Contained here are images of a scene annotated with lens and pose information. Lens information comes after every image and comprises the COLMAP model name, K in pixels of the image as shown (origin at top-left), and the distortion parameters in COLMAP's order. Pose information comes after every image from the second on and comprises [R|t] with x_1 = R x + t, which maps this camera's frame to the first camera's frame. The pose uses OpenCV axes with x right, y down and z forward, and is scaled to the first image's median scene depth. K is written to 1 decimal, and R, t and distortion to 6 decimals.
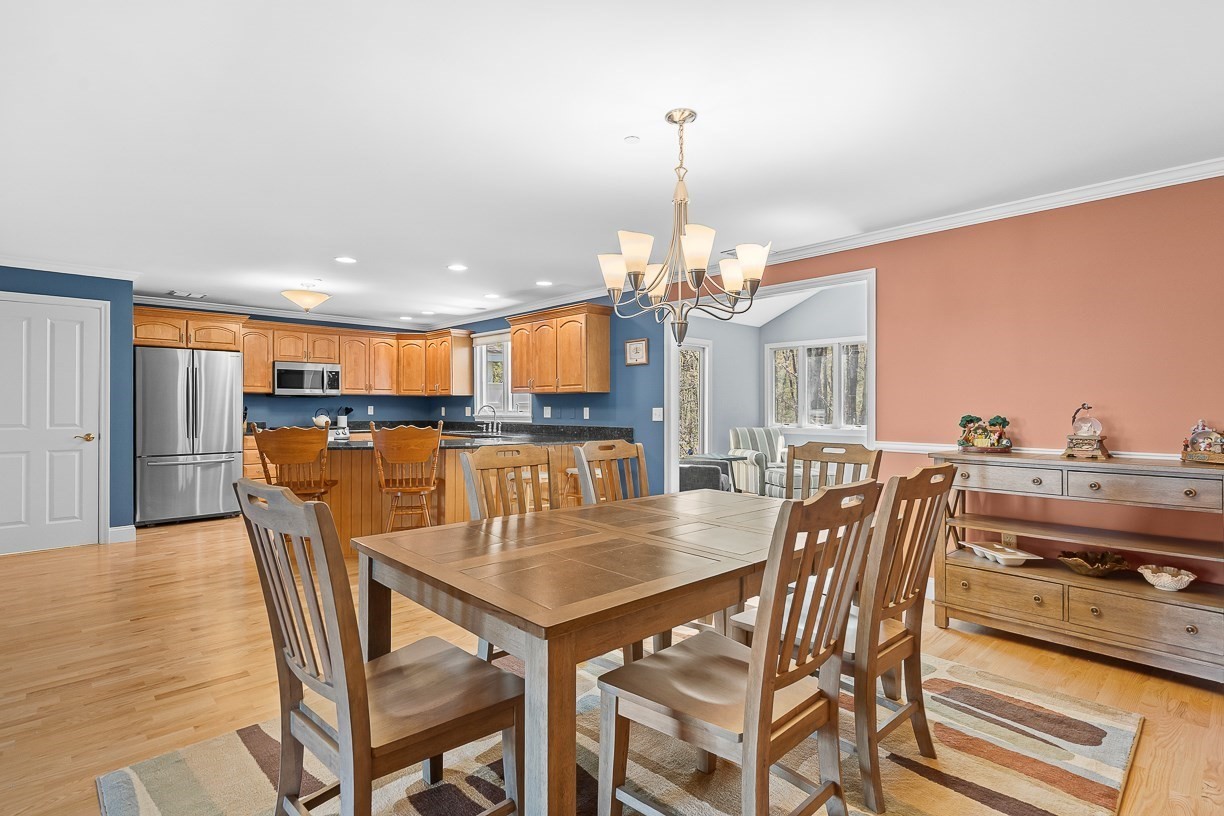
lens RADIAL K [[601.3, 0, 612.2], [0, 601.3, 405.8], [0, 0, 1]] dist [0.002246, -0.001567]
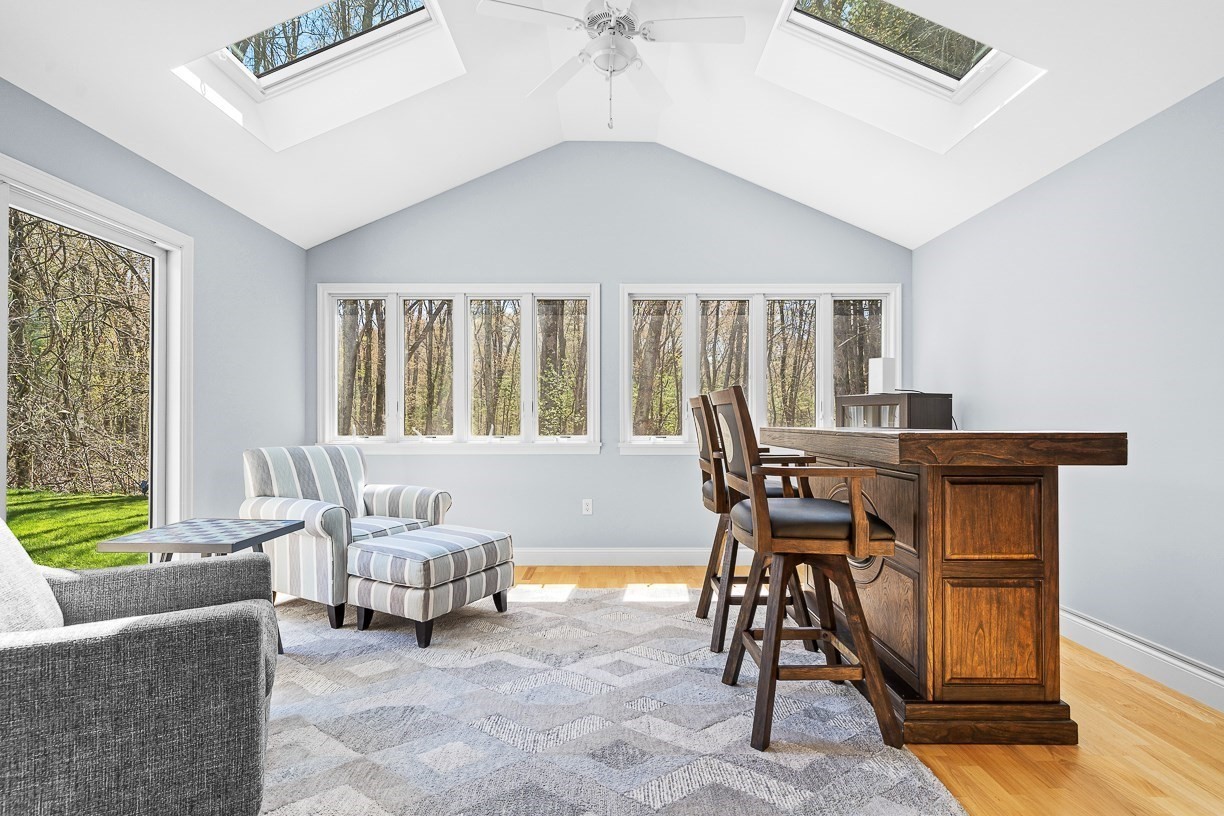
lens RADIAL K [[559.4, 0, 613.0], [0, 559.4, 416.2], [0, 0, 1]] dist [0.000888, 0.000949]
pose [[0.683045, 0.002834, 0.730371, 0.095668], [-0.001393, 0.999996, -0.002578, 0.016351], [-0.730375, 0.000744, 0.683046, 0.608695]]
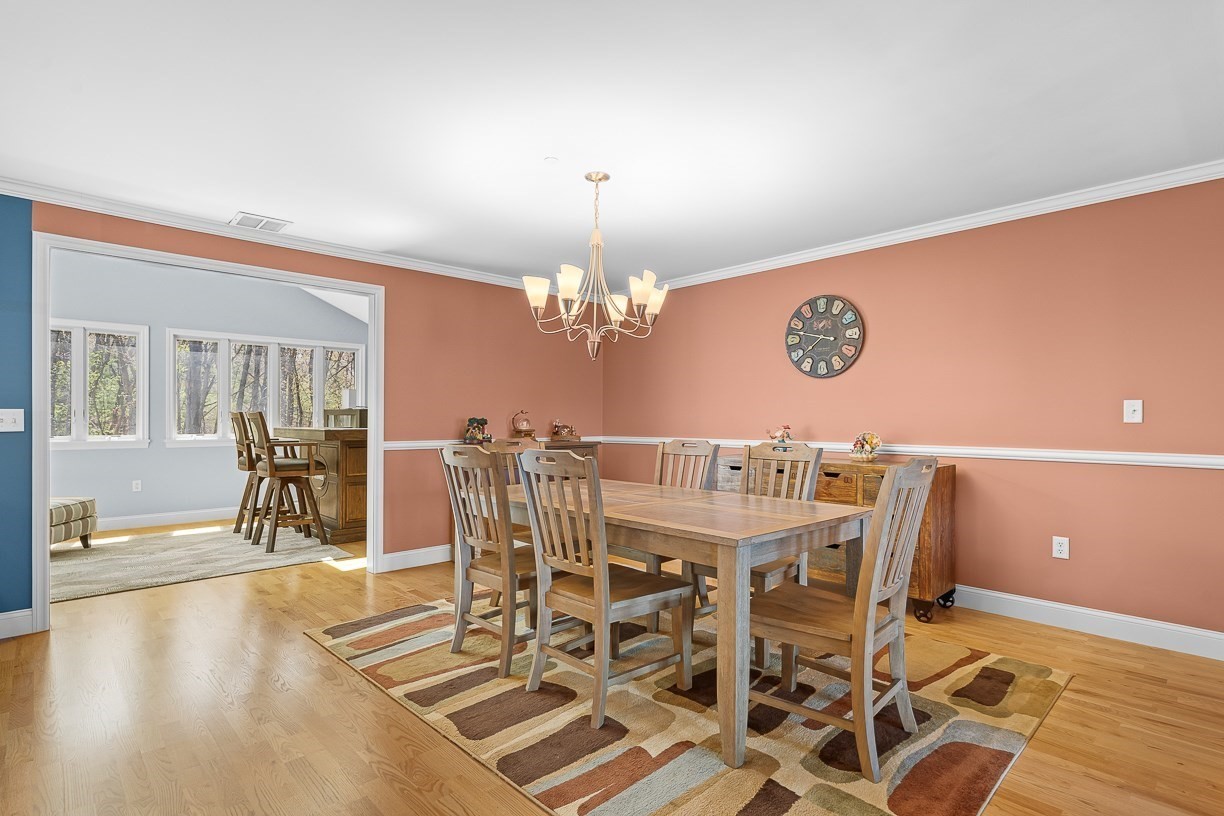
lens RADIAL K [[601.3, 0, 609.5], [0, 601.3, 426.3], [0, 0, 1]] dist [0.002246, -0.001567]
pose [[-0.004126, -0.014263, 0.999890, -0.387322], [-0.004365, 0.999889, 0.014245, 0.006919], [-0.999982, -0.004305, -0.004188, 0.334542]]
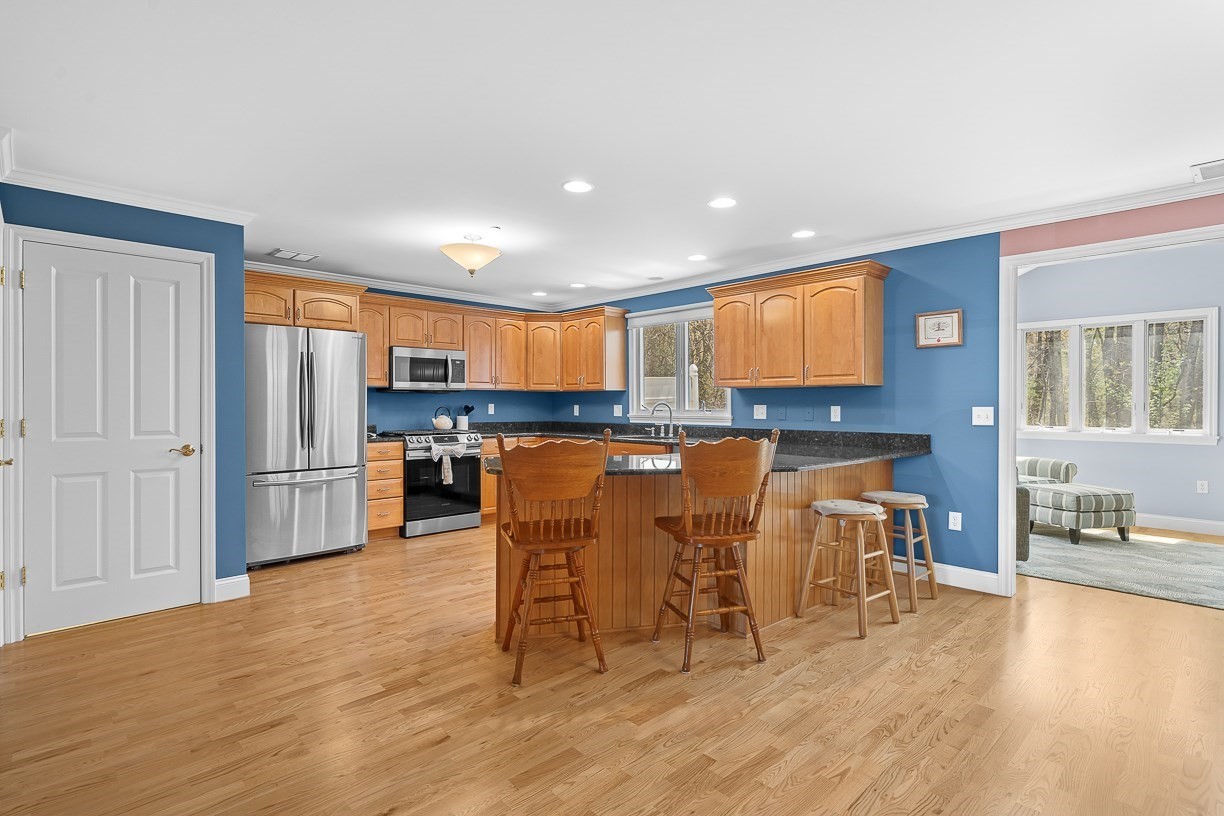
lens RADIAL K [[598.9, 0, 609.3], [0, 598.9, 407.3], [0, 0, 1]] dist [0.002032, 0.000690]
pose [[0.999993, -0.000395, -0.003683, -0.279400], [0.000425, 0.999966, 0.008243, -0.001624], [0.003679, -0.008245, 0.999959, 0.229126]]
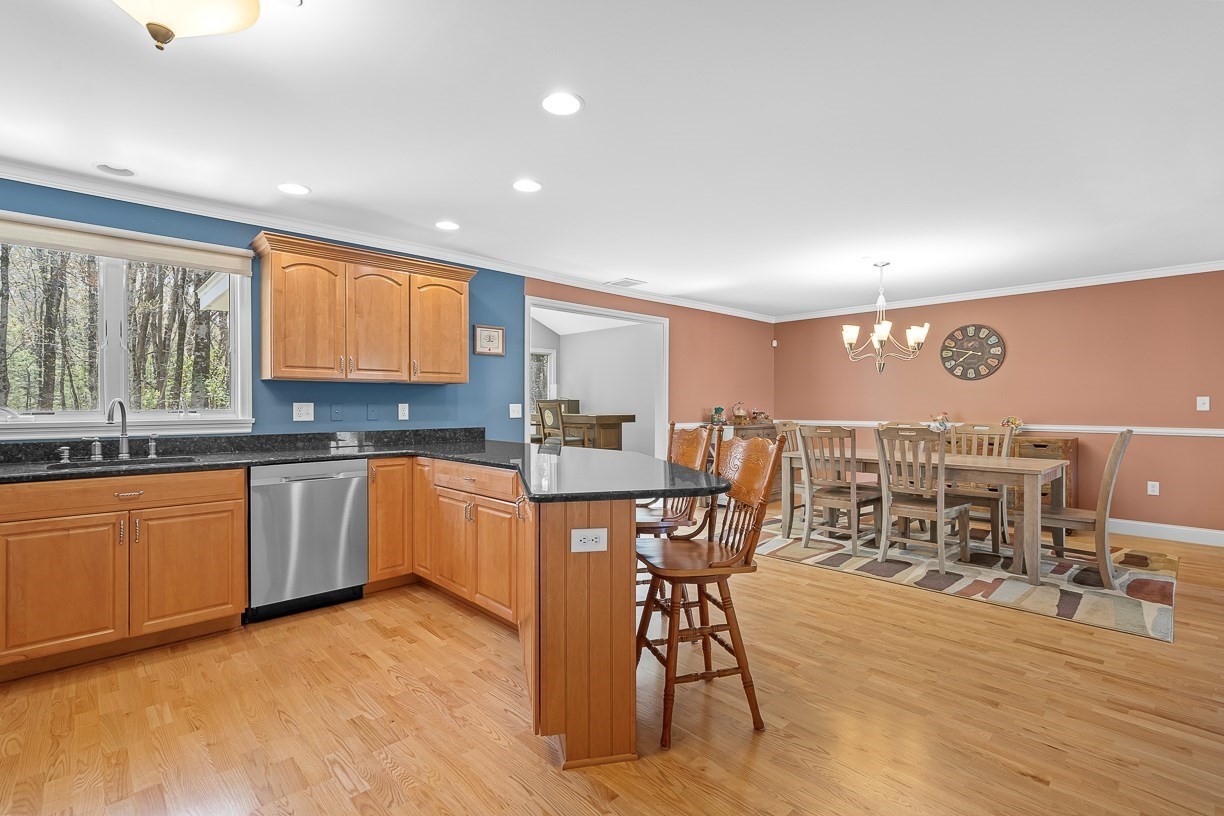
lens RADIAL K [[559.4, 0, 607.5], [0, 559.4, 407.9], [0, 0, 1]] dist [0.000888, 0.000949]
pose [[-0.000047, -0.009503, 0.999955, -0.620239], [-0.002225, 0.999952, 0.009503, 0.000738], [-0.999998, -0.002225, -0.000068, 0.663641]]
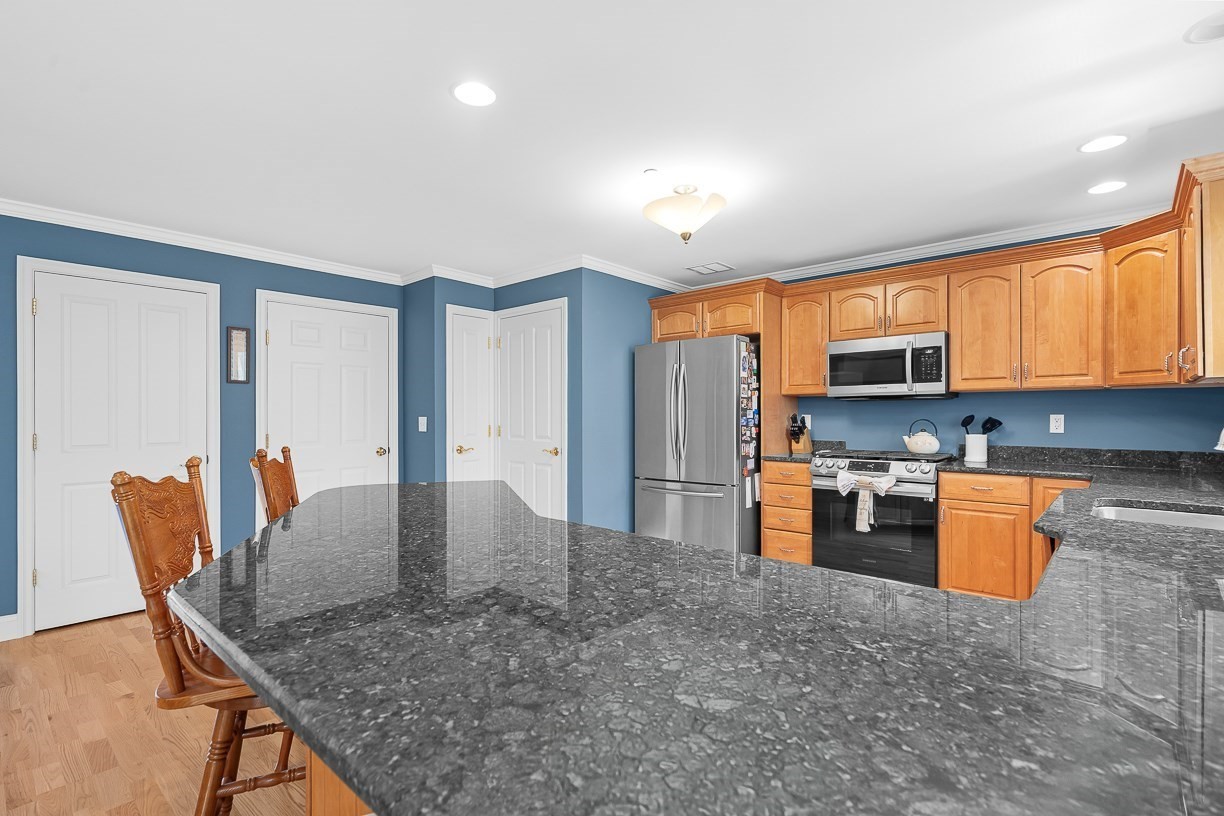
lens RADIAL K [[583.4, 0, 606.8], [0, 583.4, 405.1], [0, 0, 1]] dist [0.001145, 0.001018]
pose [[0.090774, -0.022124, -0.995626, 0.003936], [0.003185, 0.999755, -0.021926, 0.002132], [0.995866, -0.001181, 0.090822, 0.727091]]
